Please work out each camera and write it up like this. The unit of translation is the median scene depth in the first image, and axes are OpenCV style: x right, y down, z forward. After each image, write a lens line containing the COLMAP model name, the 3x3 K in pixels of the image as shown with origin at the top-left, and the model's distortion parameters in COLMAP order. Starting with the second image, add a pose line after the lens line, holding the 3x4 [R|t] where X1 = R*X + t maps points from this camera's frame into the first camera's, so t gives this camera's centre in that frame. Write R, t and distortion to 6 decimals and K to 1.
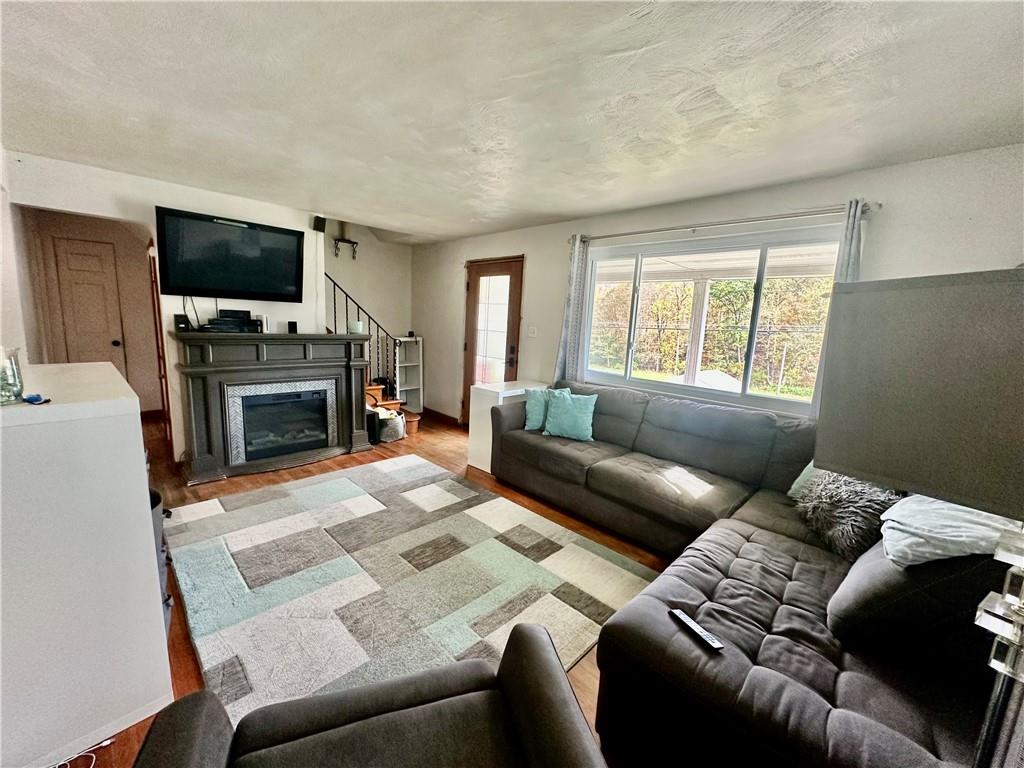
lens RADIAL K [[408.9, 0, 512.0], [0, 408.9, 384.0], [0, 0, 1]] dist [0.001373, 0.000622]
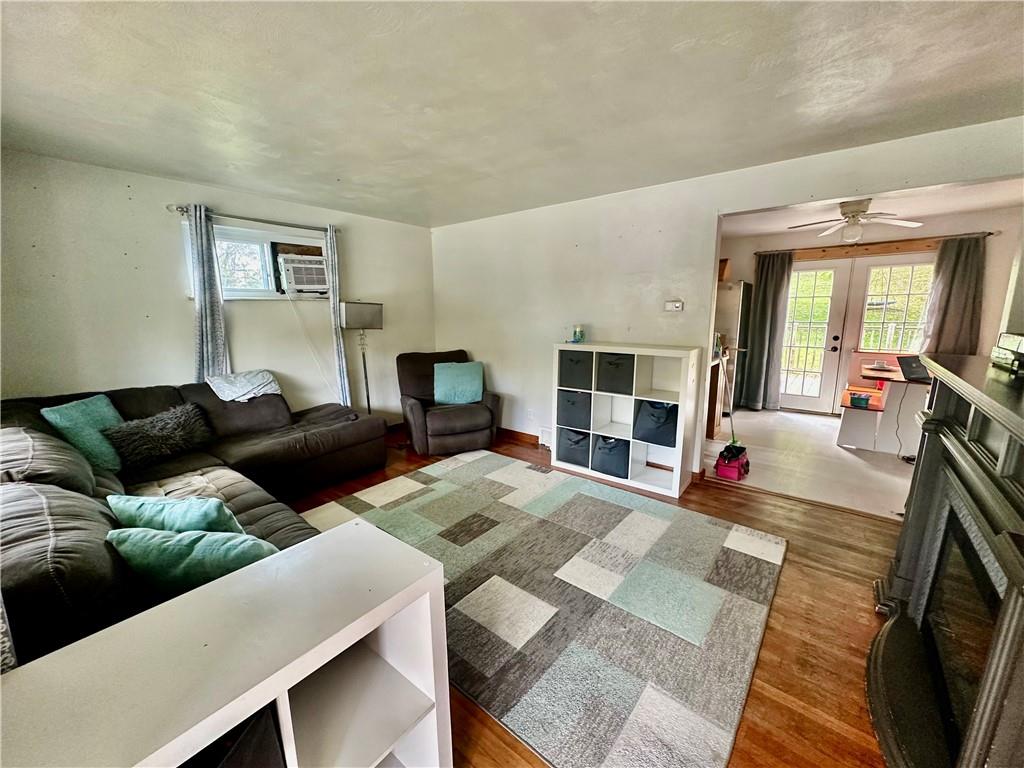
lens RADIAL K [[408.9, 0, 512.0], [0, 408.9, 384.0], [0, 0, 1]] dist [0.001373, 0.000622]
pose [[-0.994653, -0.020466, -0.101228, -0.166068], [-0.052759, 0.943311, 0.327691, -0.277188], [0.088783, 0.331279, -0.939346, 1.716587]]
